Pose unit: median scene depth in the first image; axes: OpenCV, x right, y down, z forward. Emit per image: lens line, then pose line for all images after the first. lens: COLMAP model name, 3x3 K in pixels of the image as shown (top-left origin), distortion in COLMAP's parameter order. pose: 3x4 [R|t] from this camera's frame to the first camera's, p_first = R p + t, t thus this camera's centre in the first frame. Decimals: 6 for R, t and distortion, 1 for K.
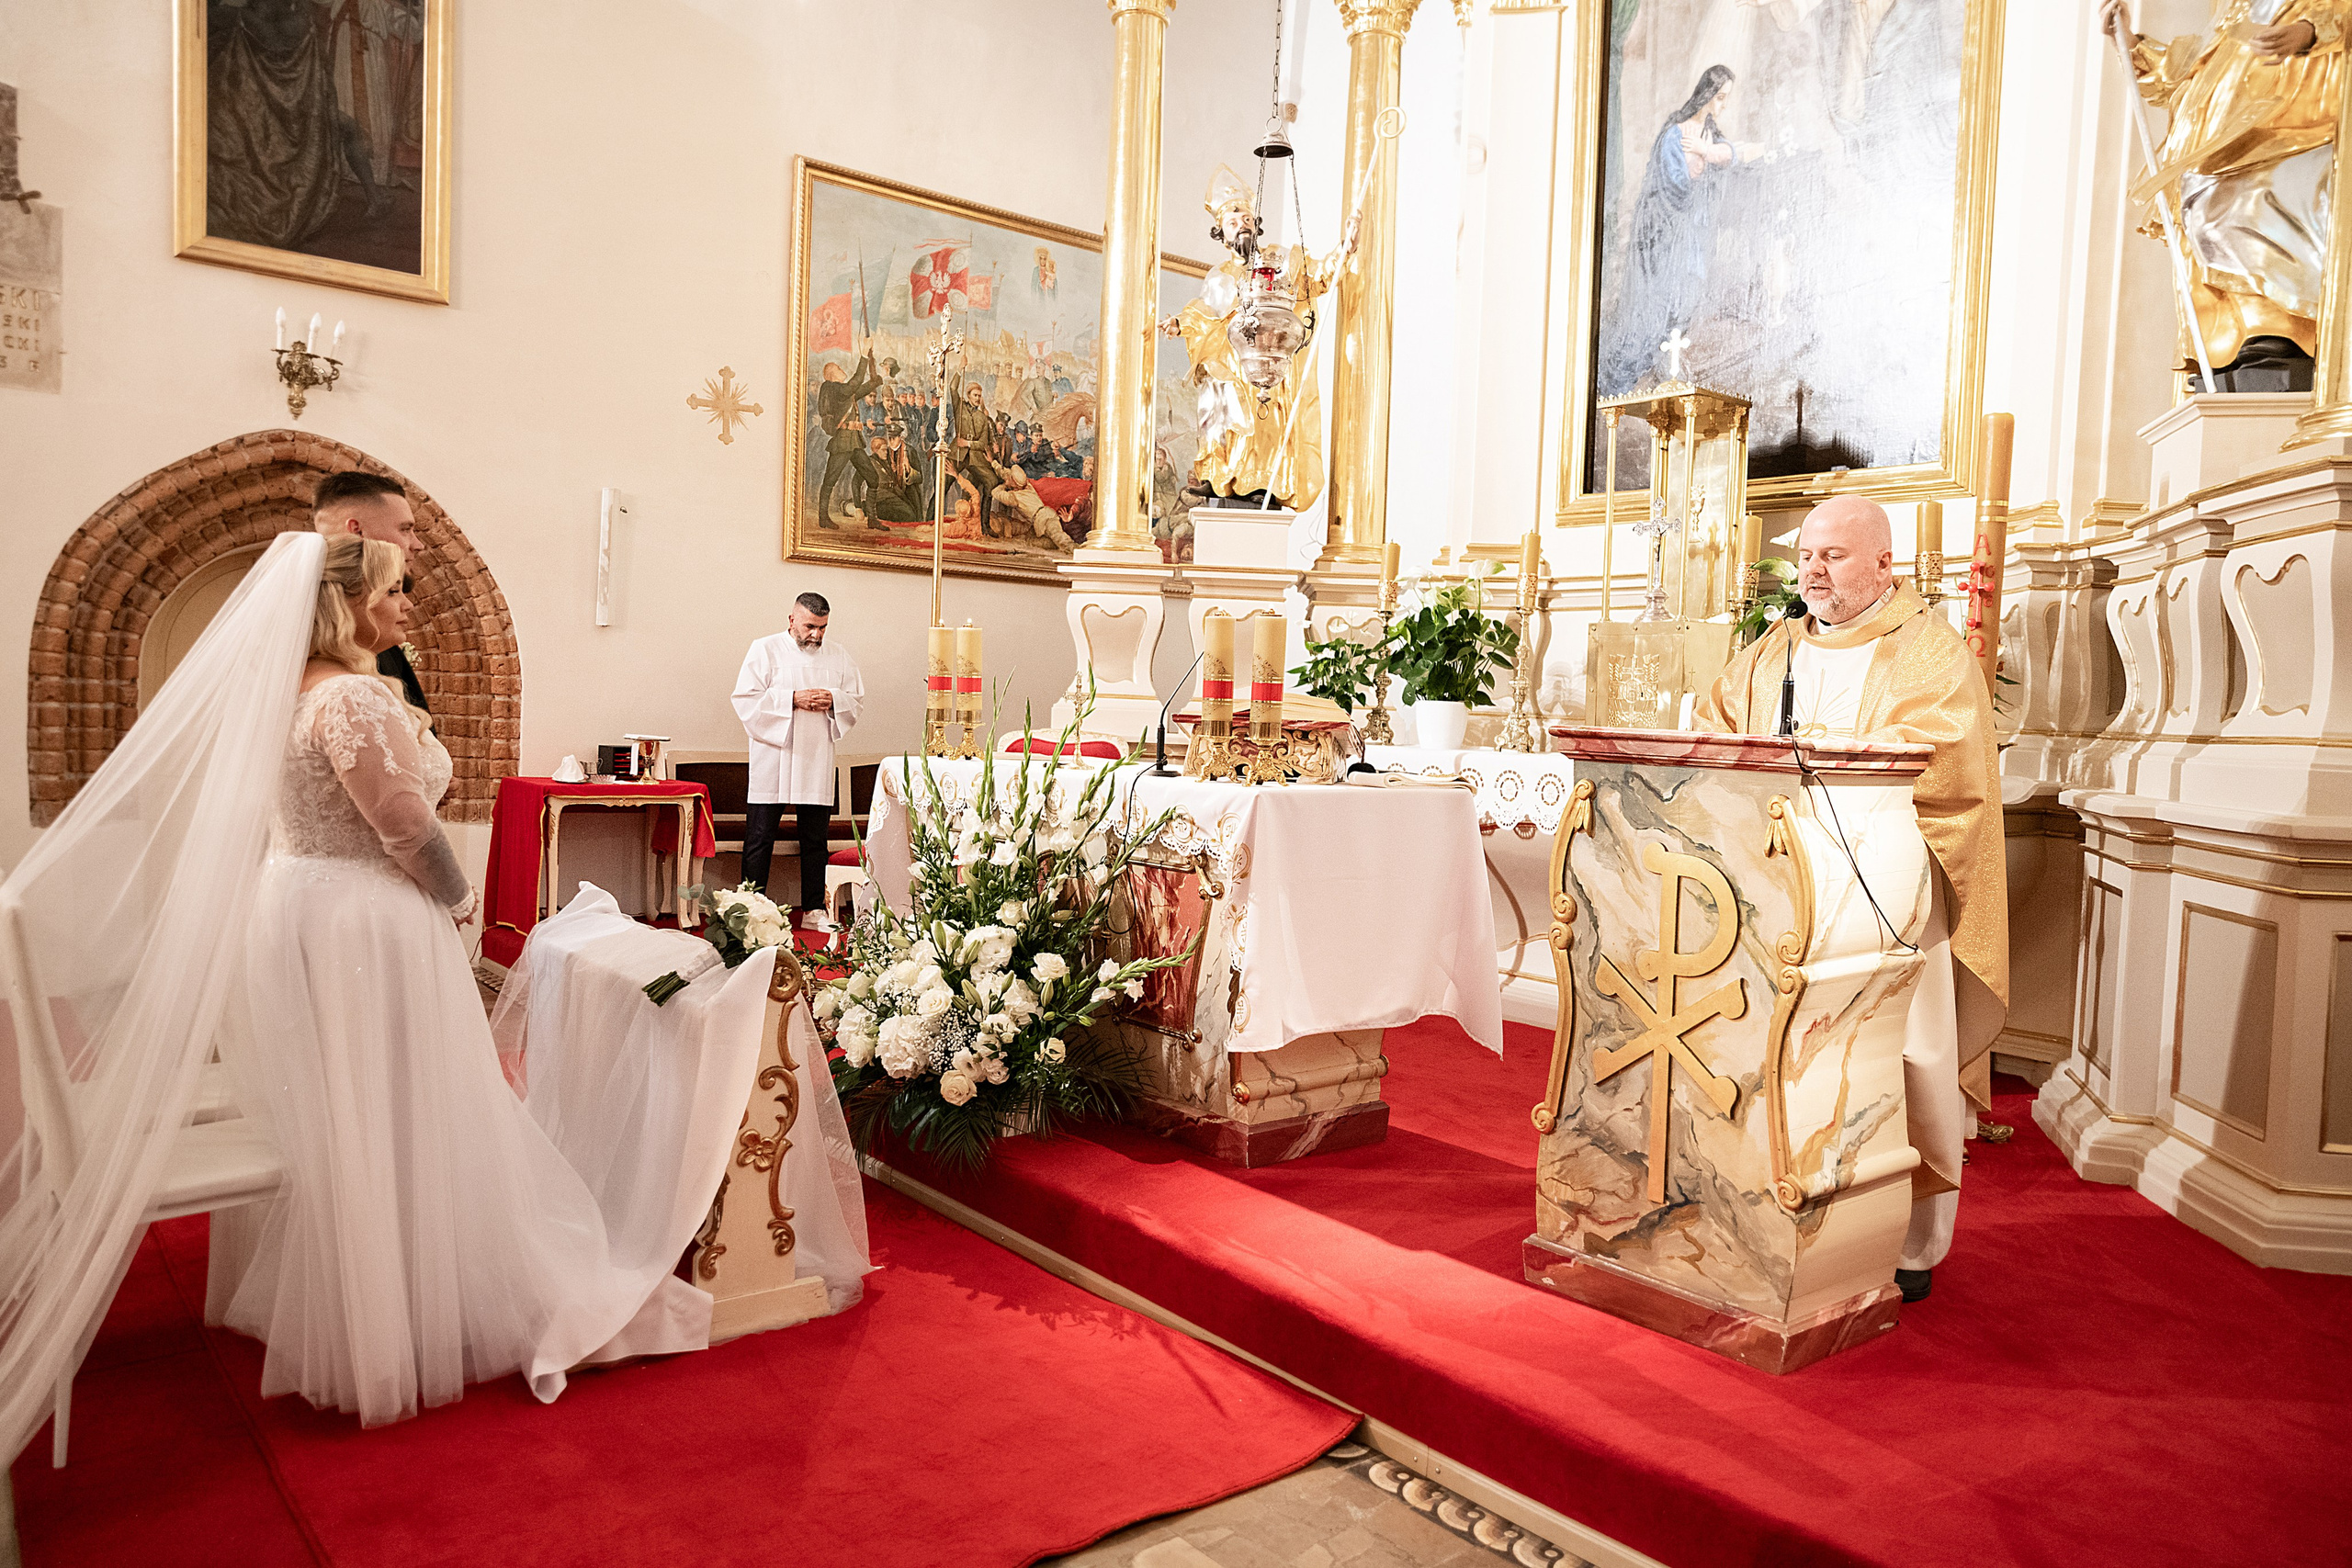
lens RADIAL K [[1598.1, 0, 1186.6], [0, 1598.1, 776.1], [0, 0, 1]] dist [-0.041350, 0.053353]
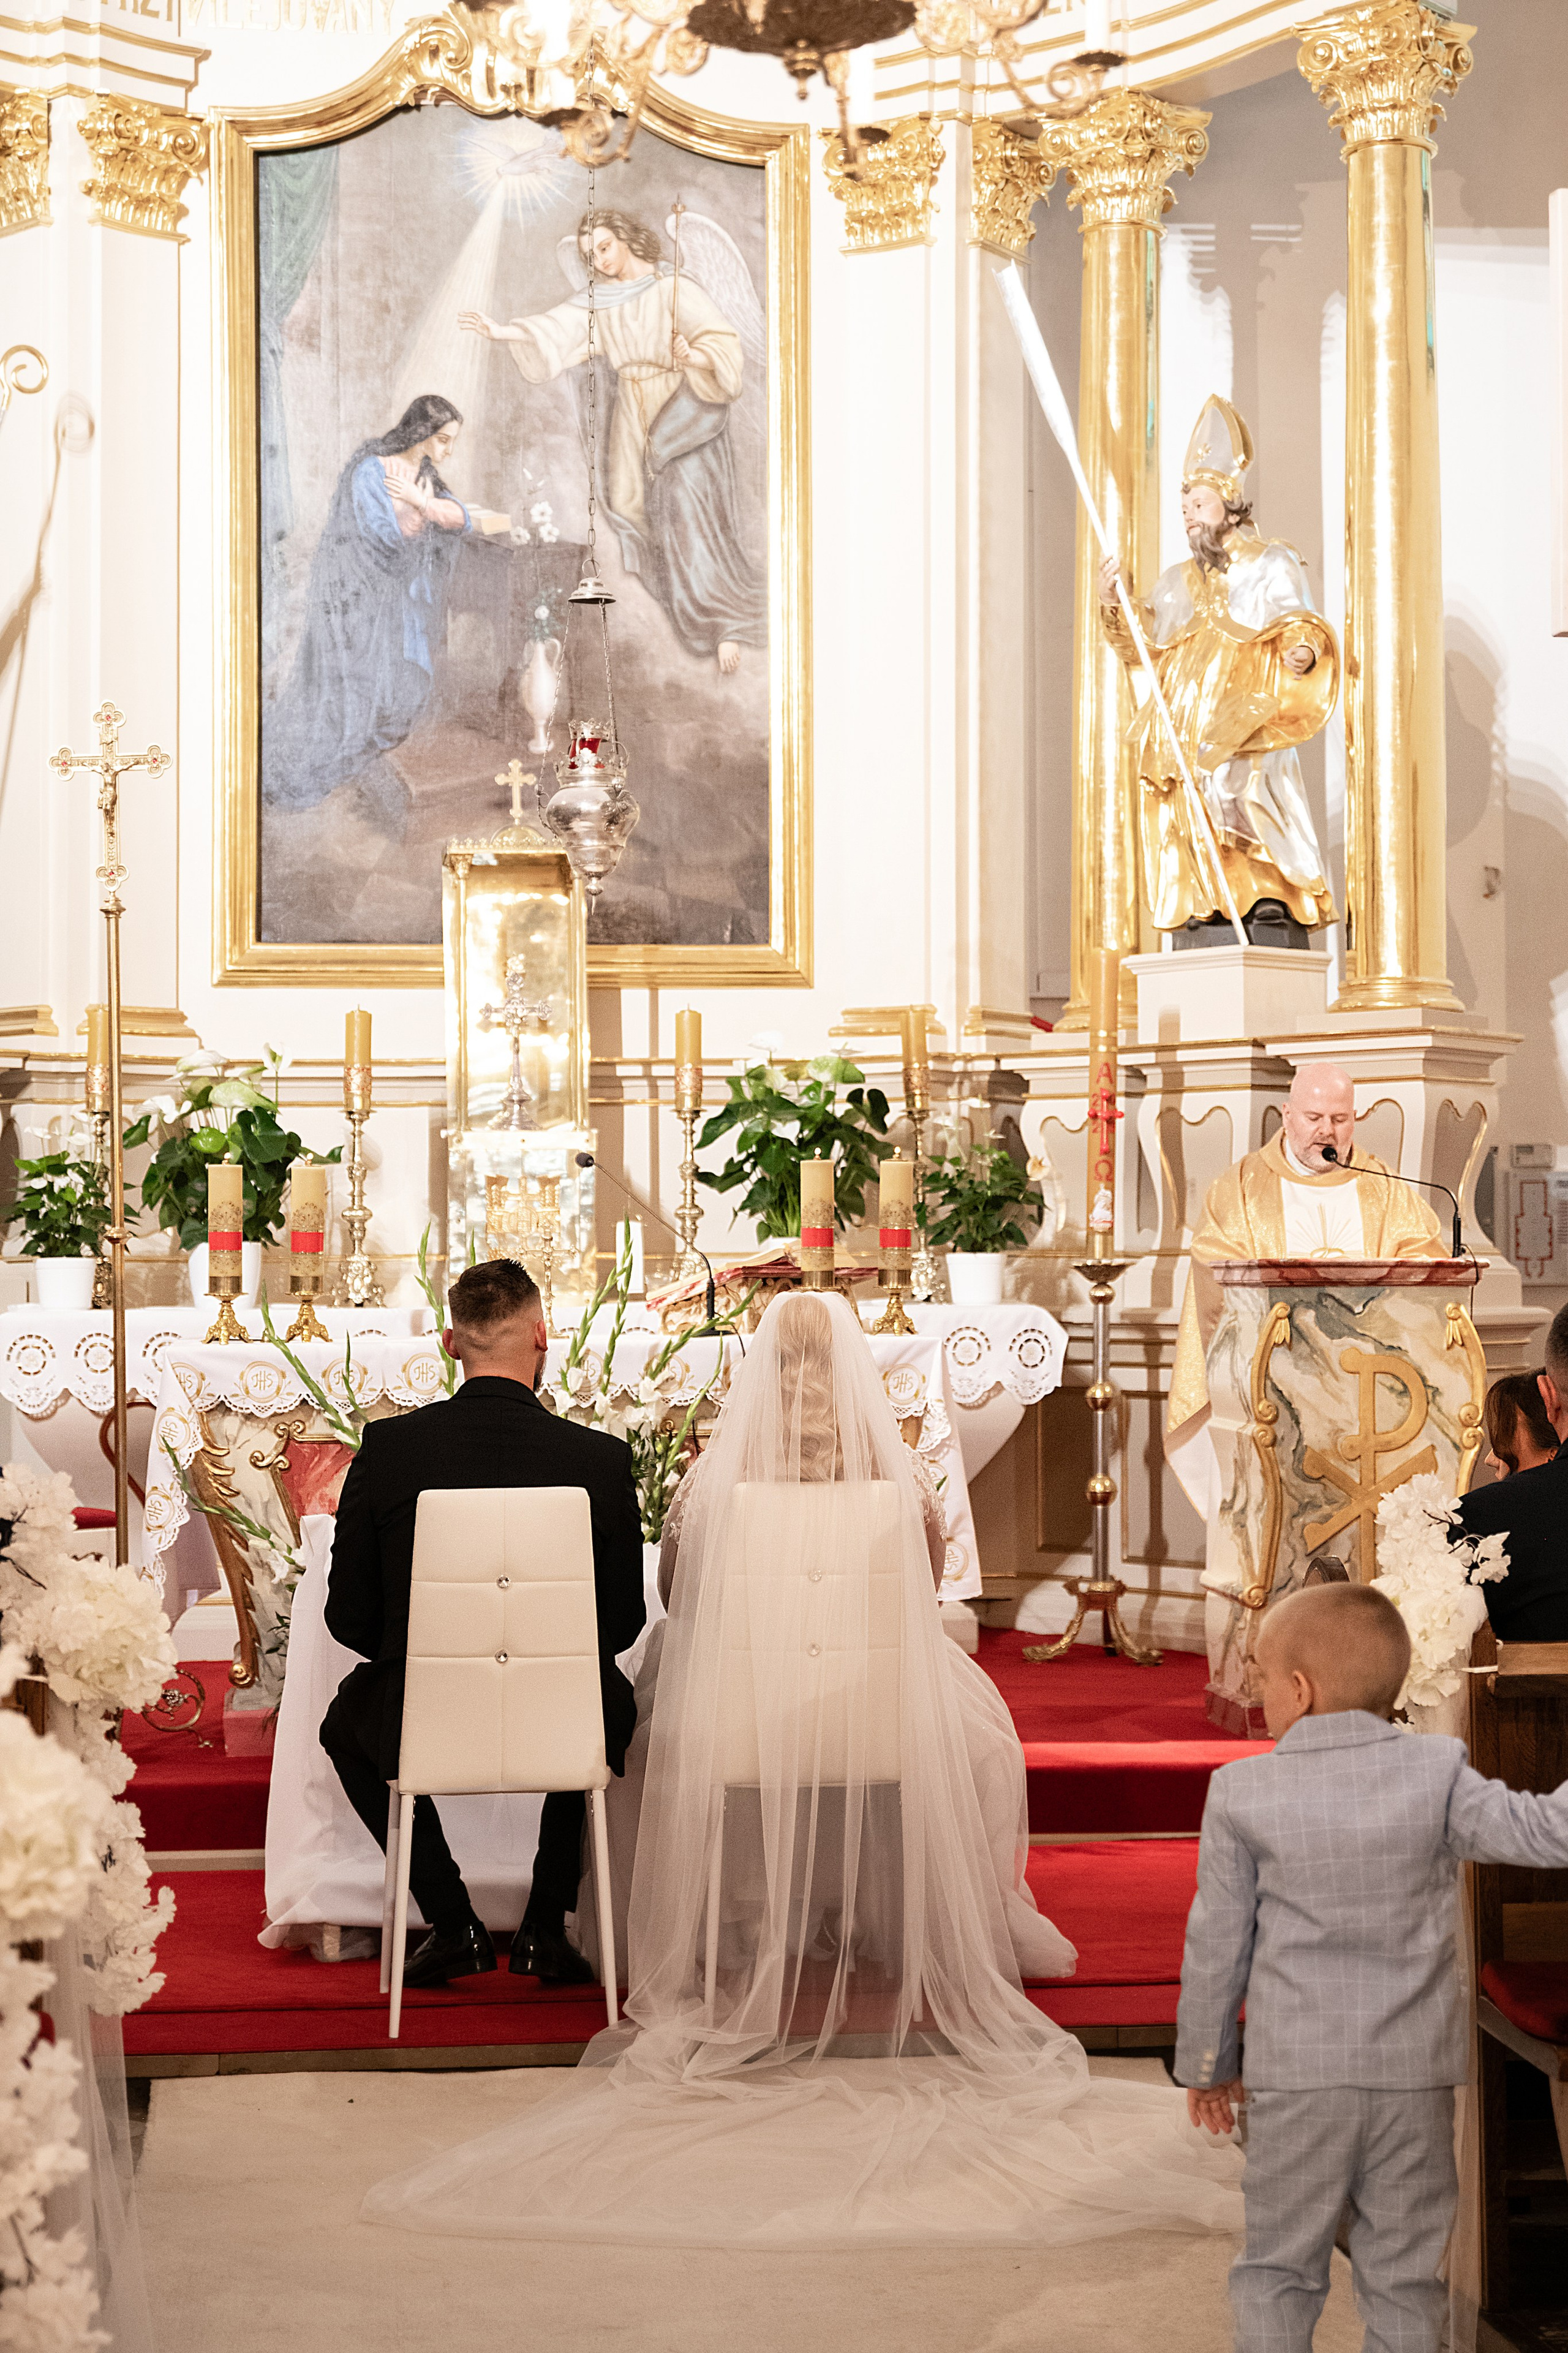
lens RADIAL K [[3926.8, 0, 797.8], [0, 3926.8, 1138.1], [0, 0, 1]] dist [0.064913, 0.000000]
pose [[0.546206, -0.012058, 0.837564, -1.190088], [0.062923, 0.997662, -0.026671, -0.031971], [-0.835284, 0.067270, 0.545688, -0.158038]]
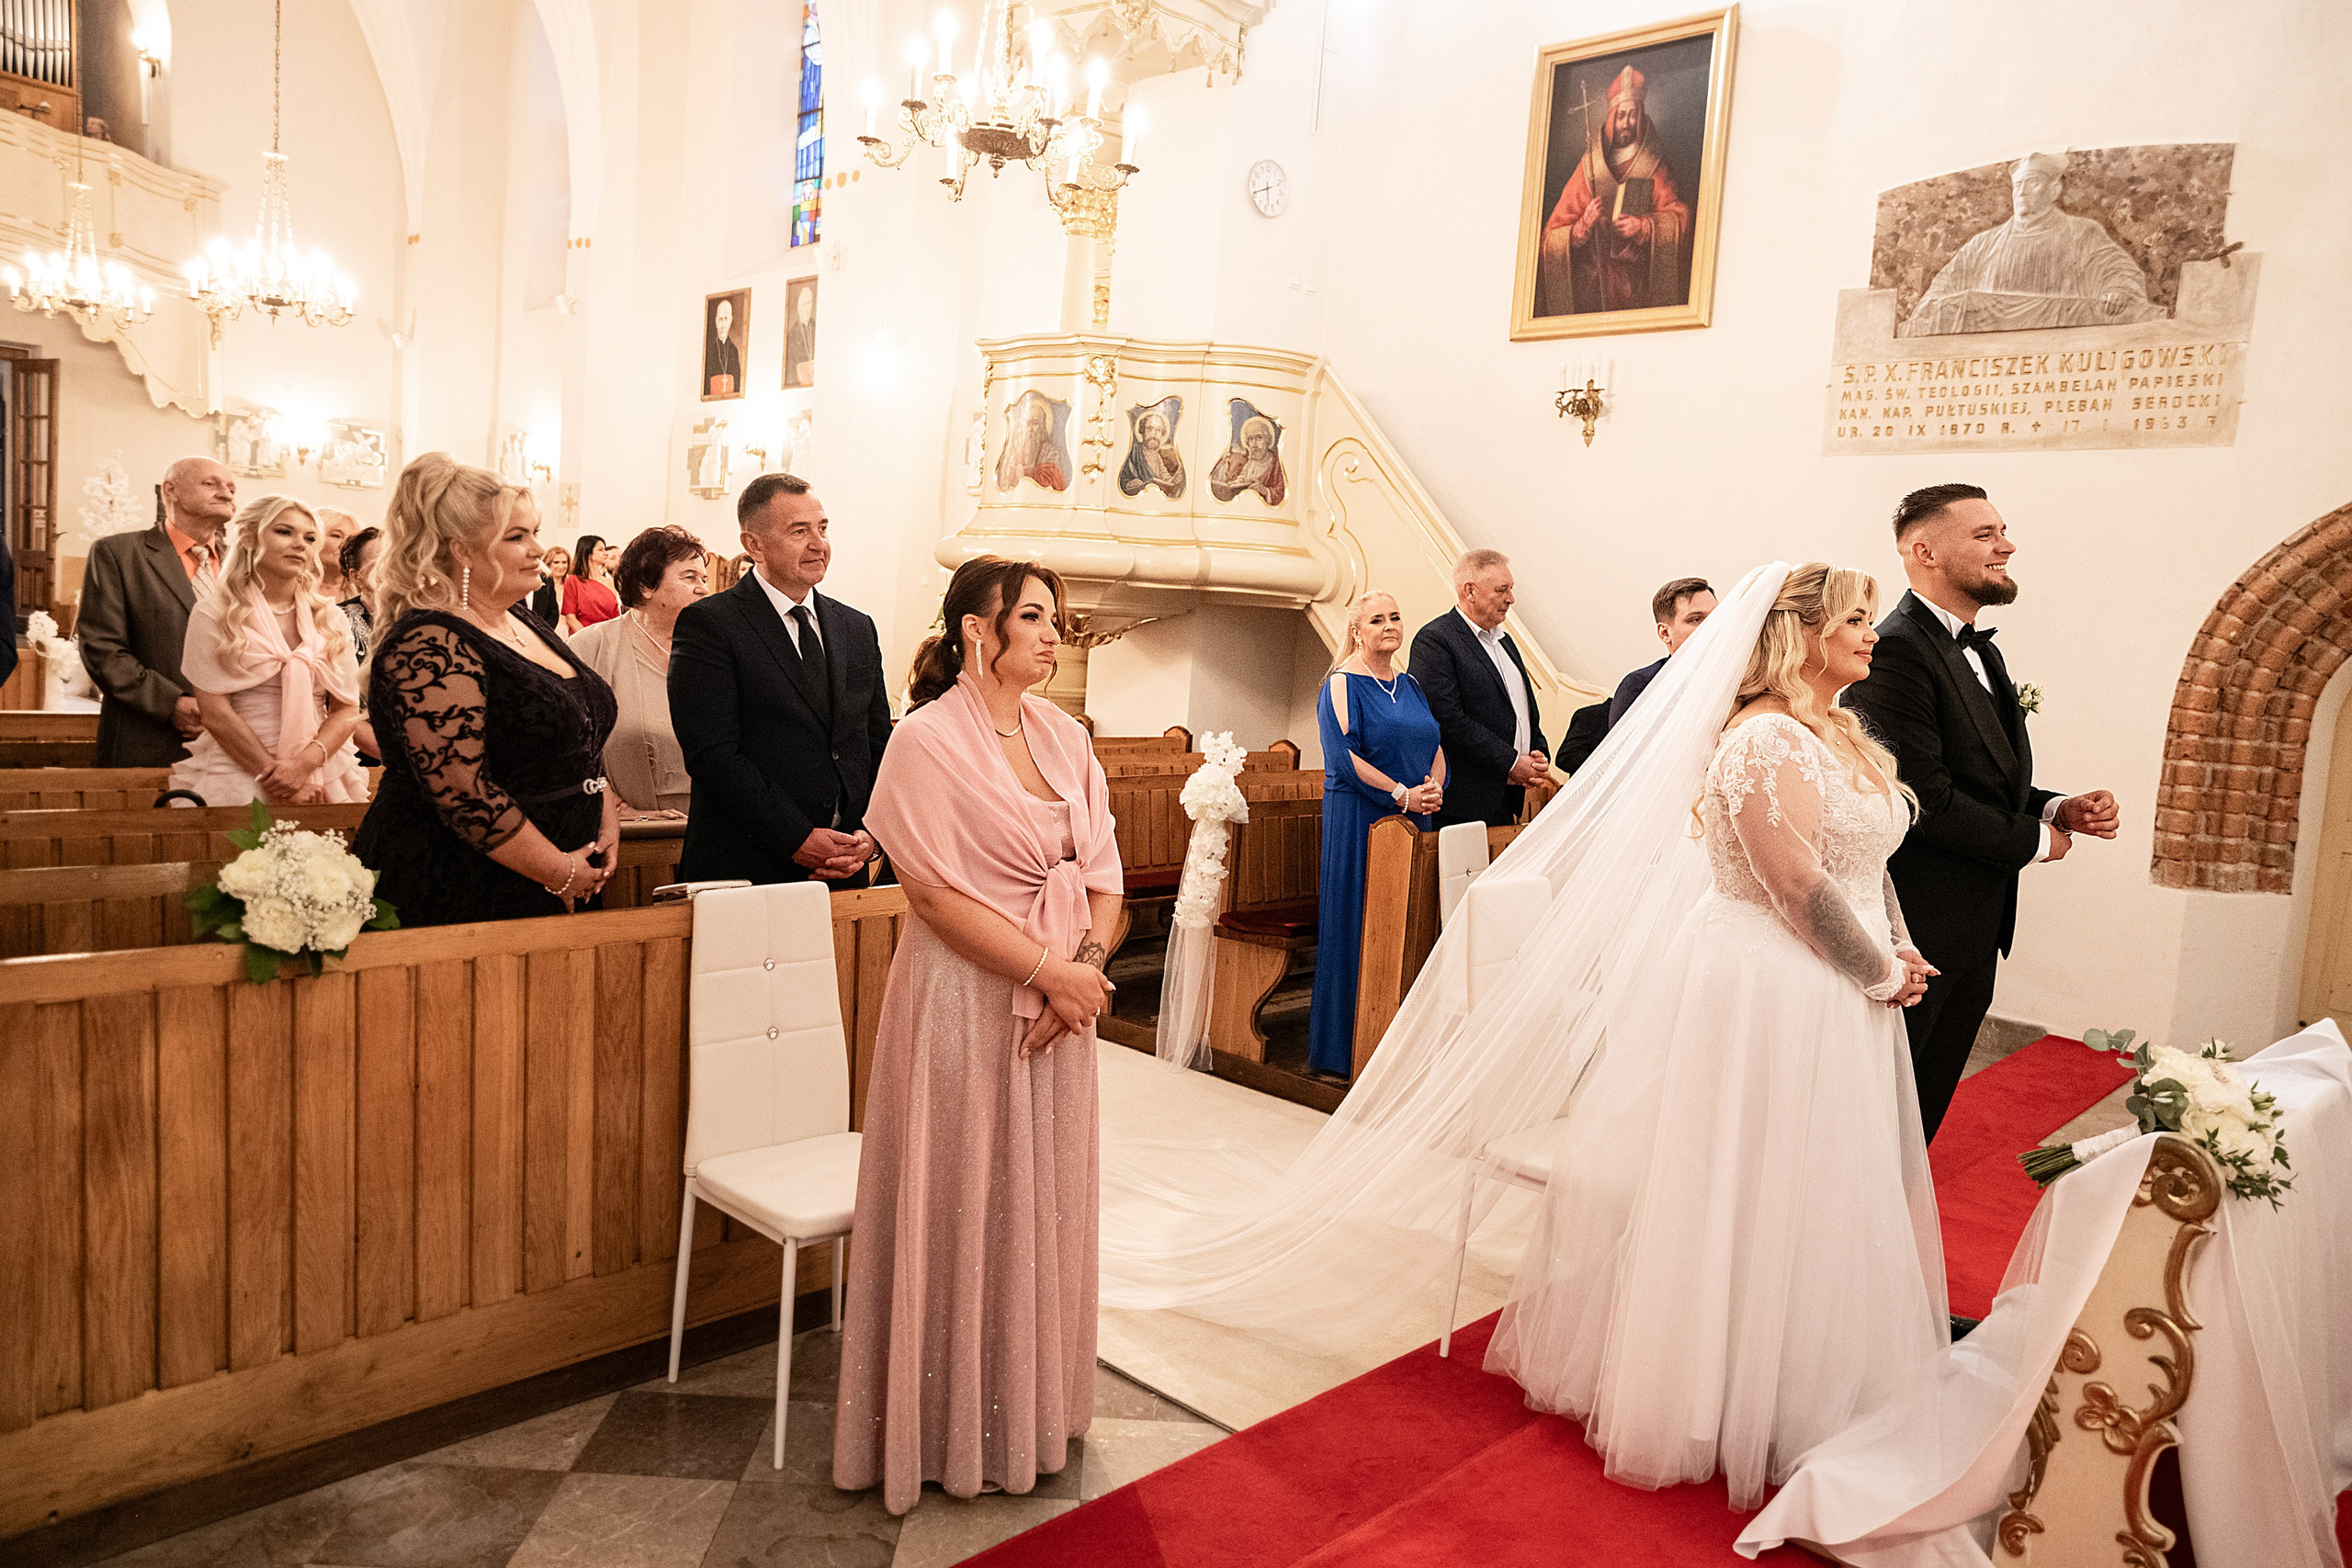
lens RADIAL K [[1598.1, 0, 1184.7], [0, 1598.1, 773.9], [0, 0, 1]] dist [-0.041350, 0.053353]
pose [[0.119637, 0.060750, -0.990957, 0.176904], [-0.112631, 0.992513, 0.047248, -0.014191], [0.986408, 0.105960, 0.125584, 0.253344]]
